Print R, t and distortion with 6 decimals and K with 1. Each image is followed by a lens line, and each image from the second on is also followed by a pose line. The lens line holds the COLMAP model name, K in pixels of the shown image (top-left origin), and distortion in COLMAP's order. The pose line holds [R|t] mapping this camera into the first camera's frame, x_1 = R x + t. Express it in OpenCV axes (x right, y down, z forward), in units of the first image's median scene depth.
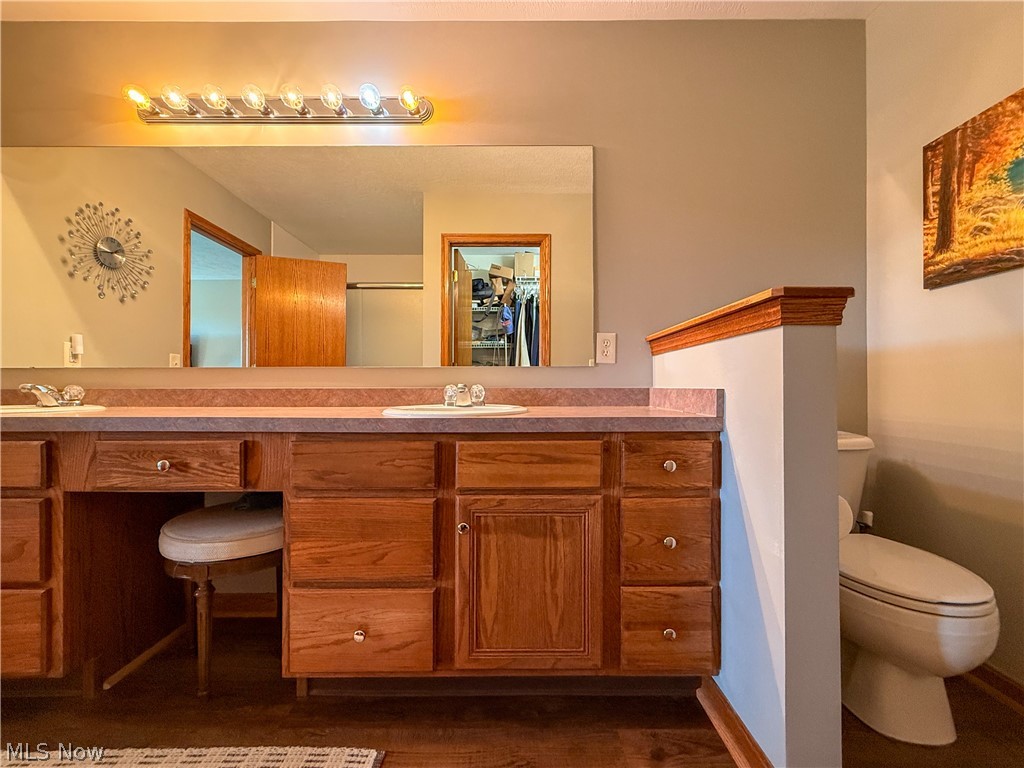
lens RADIAL K [[415.3, 0, 524.3], [0, 415.3, 384.2], [0, 0, 1]] dist [0.000520, 0.000160]
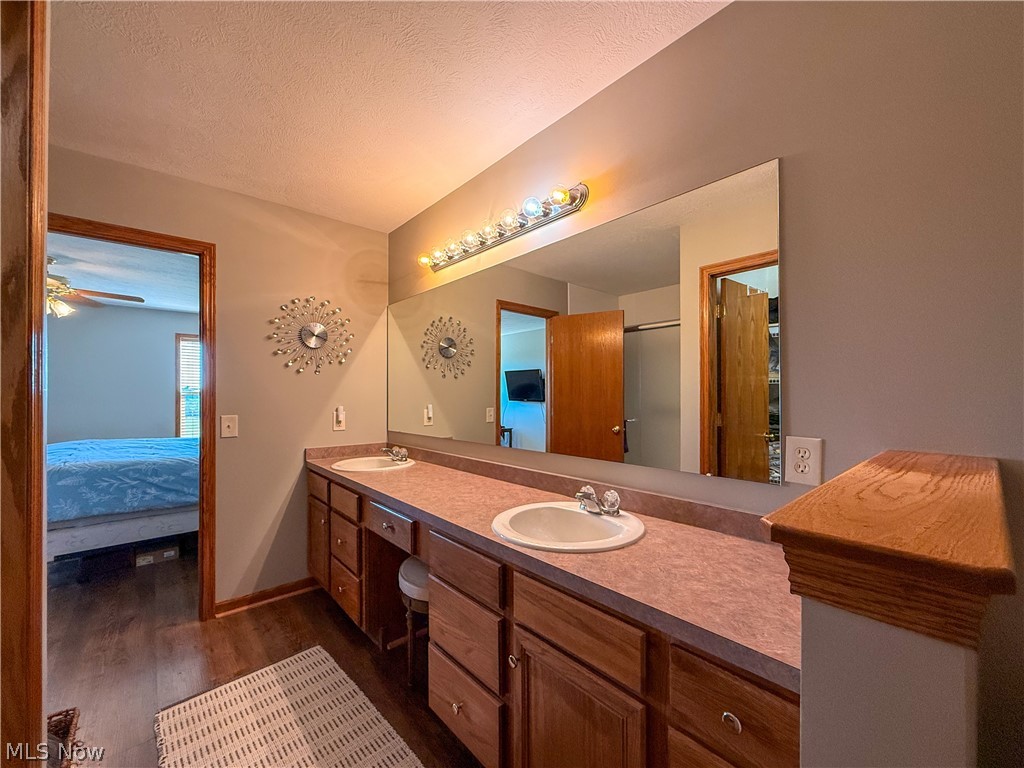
lens RADIAL K [[415.3, 0, 487.8], [0, 415.3, 400.5], [0, 0, 1]] dist [0.000520, 0.000160]
pose [[0.639772, -0.002074, -0.768562, 0.356011], [0.008487, 0.999954, 0.004366, -0.175178], [0.768518, -0.009316, 0.639760, 0.192262]]
